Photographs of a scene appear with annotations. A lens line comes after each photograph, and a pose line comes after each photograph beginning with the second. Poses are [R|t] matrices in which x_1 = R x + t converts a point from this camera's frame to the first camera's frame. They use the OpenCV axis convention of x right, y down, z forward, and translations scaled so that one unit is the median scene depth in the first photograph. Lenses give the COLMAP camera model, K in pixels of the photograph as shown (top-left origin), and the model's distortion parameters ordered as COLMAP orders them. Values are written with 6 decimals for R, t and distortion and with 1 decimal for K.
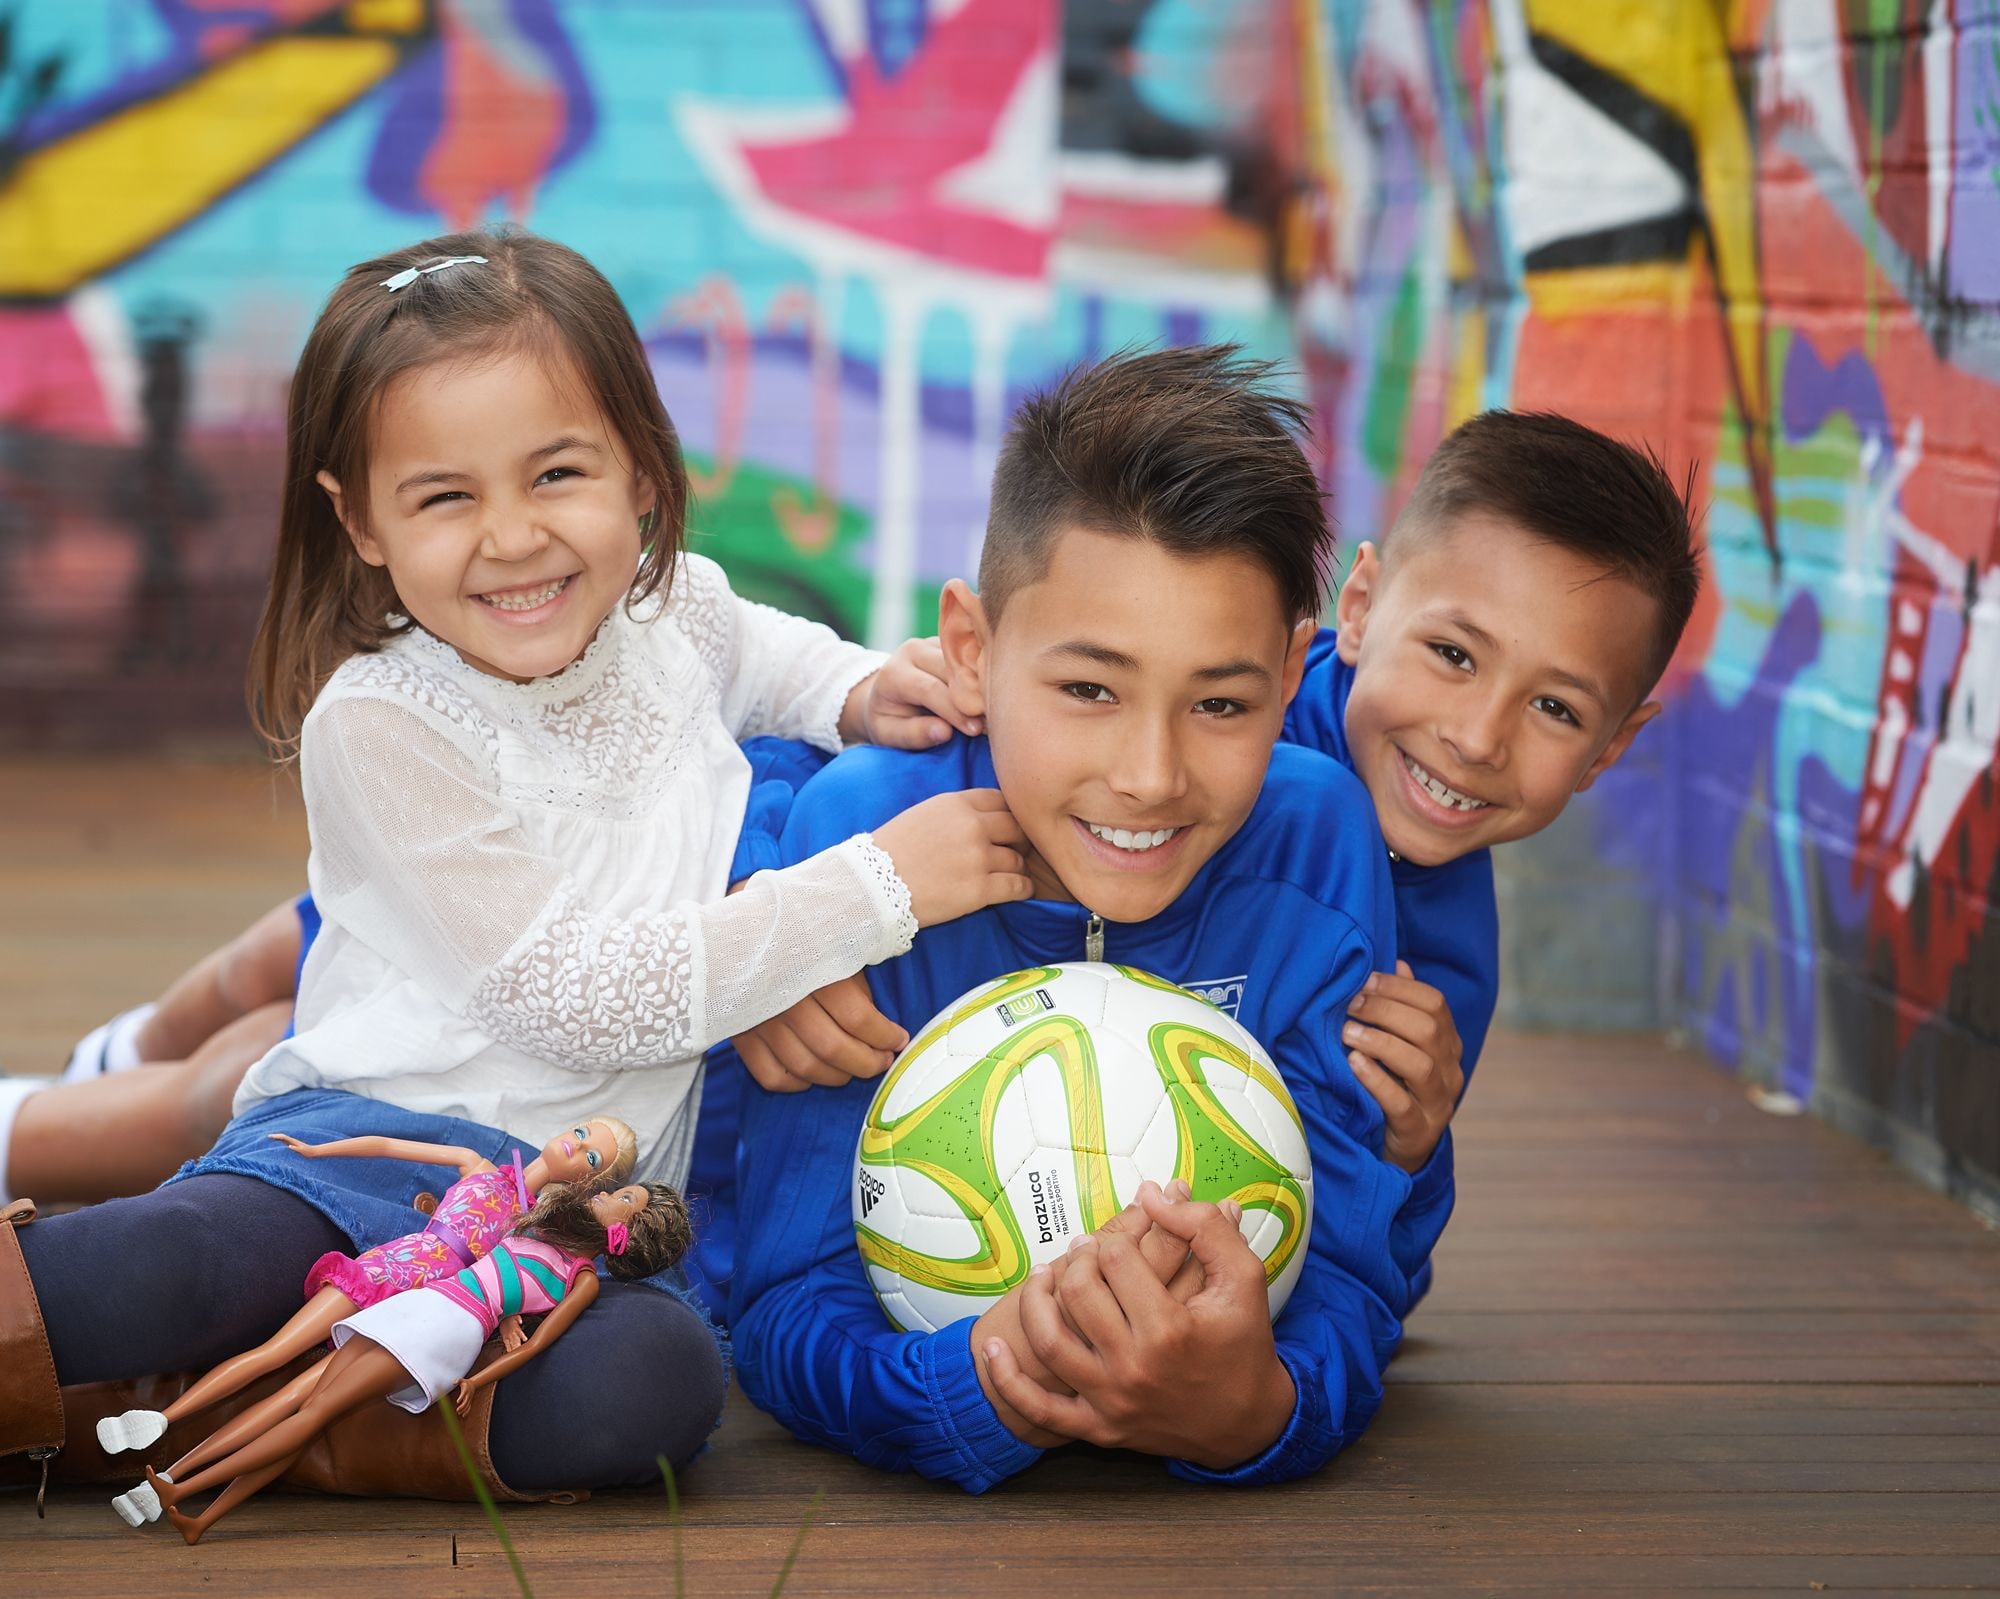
lens RADIAL K [[8034.8, 0, 1011.5], [0, 8034.8, 789.6], [0, 0, 1]] dist [0.099906, 0.000000]
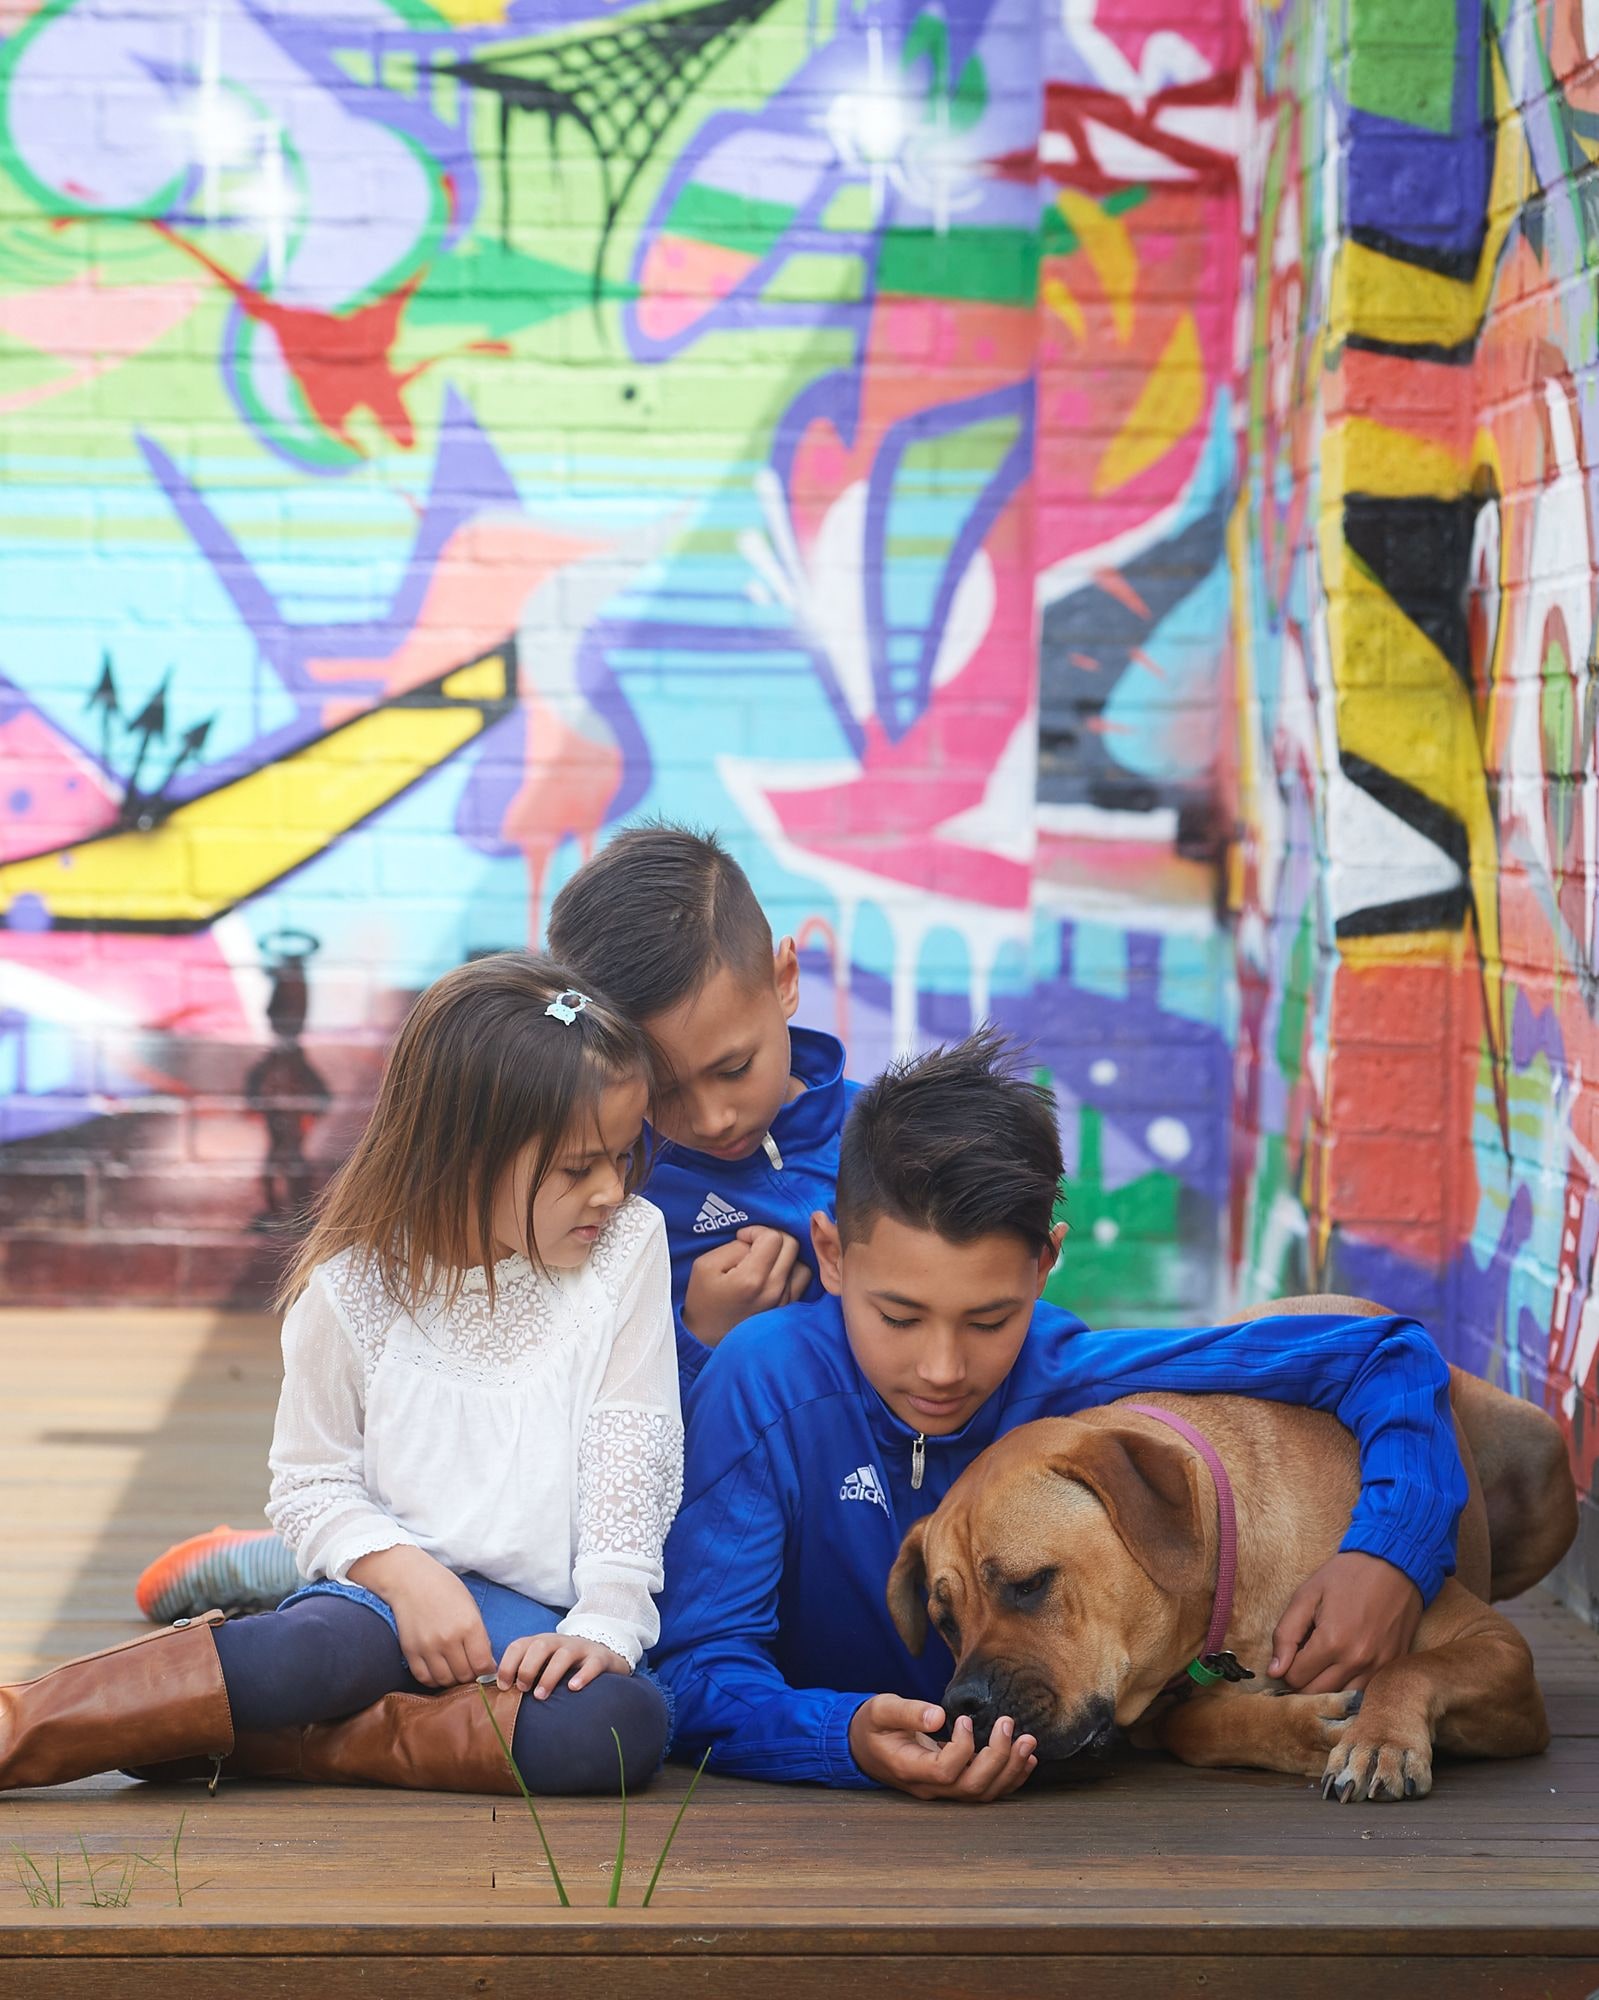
lens RADIAL K [[8034.8, 0, 797.7], [0, 8034.8, 1002.6], [0, 0, 1]] dist [0.099906, 0.000000]
pose [[0.999235, 0.001592, -0.039063, 0.029904], [-0.003262, 0.999082, -0.042726, 0.002557], [0.038959, 0.042820, 0.998323, -0.332379]]
